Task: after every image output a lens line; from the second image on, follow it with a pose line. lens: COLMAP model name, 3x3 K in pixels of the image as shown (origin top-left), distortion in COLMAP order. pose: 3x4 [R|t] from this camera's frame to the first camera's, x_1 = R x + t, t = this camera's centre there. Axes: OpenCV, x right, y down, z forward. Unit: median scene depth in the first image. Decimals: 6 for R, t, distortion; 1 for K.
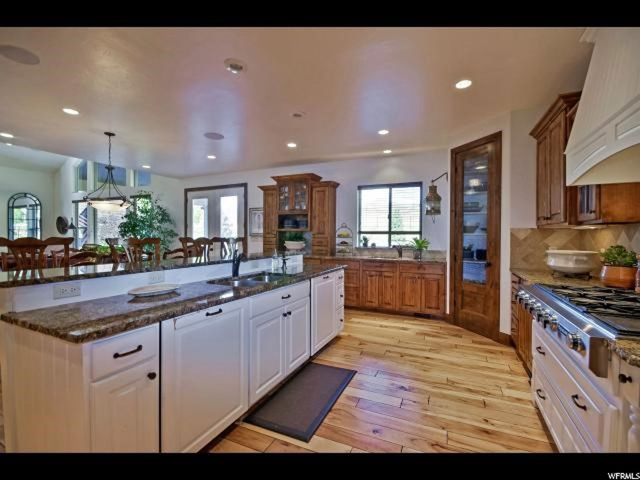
lens RADIAL K [[285.4, 0, 332.5], [0, 285.4, 239.3], [0, 0, 1]] dist [-0.000962, -0.000346]
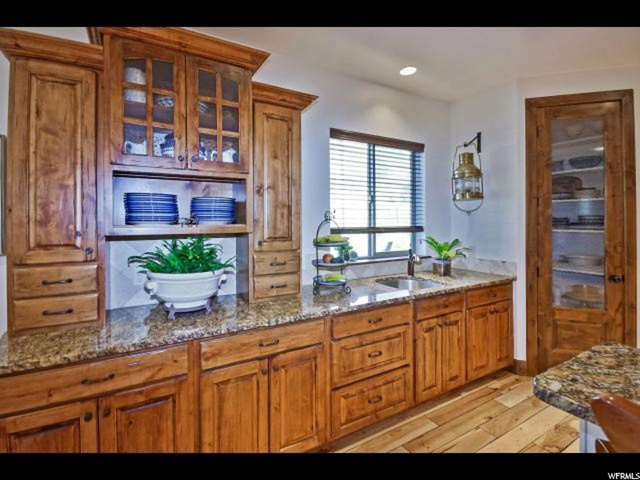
lens RADIAL K [[291.9, 0, 299.3], [0, 291.9, 222.2], [0, 0, 1]] dist [-0.000560, -0.000310]
pose [[0.624196, -0.016704, 0.781089, -0.422560], [0.016774, 0.999827, 0.007977, -0.059754], [-0.781088, 0.008123, 0.624368, 1.040114]]
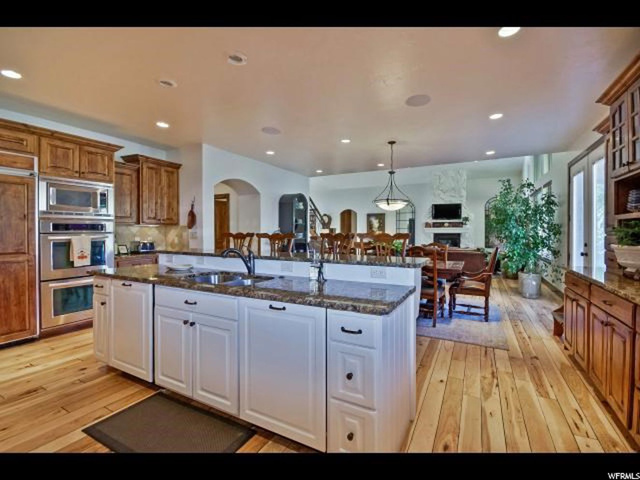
lens RADIAL K [[279.8, 0, 335.7], [0, 279.8, 234.5], [0, 0, 1]] dist [0.000433, -0.009200]
pose [[-0.048553, 0.008090, -0.998788, 0.383719], [-0.012561, 0.999883, 0.008710, -0.007812], [0.998742, 0.012968, -0.048446, 0.880307]]
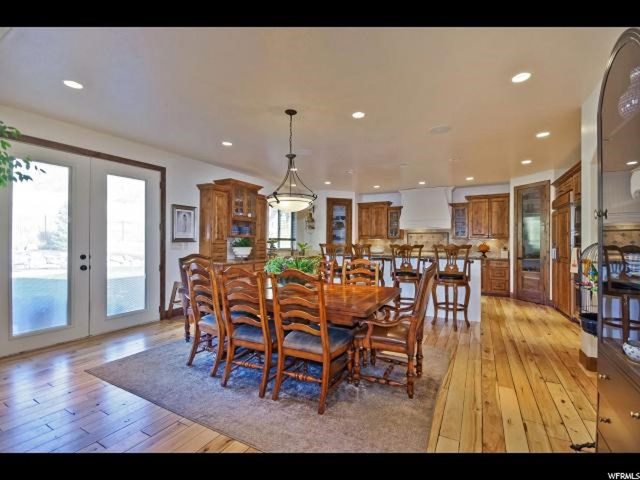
lens RADIAL K [[286.5, 0, 326.6], [0, 286.5, 241.5], [0, 0, 1]] dist [0.001274, 0.000175]
pose [[0.082776, -0.002026, 0.996566, -1.625754], [0.006536, 0.999978, 0.001490, -0.017309], [-0.996547, 0.006390, 0.082788, 0.878455]]
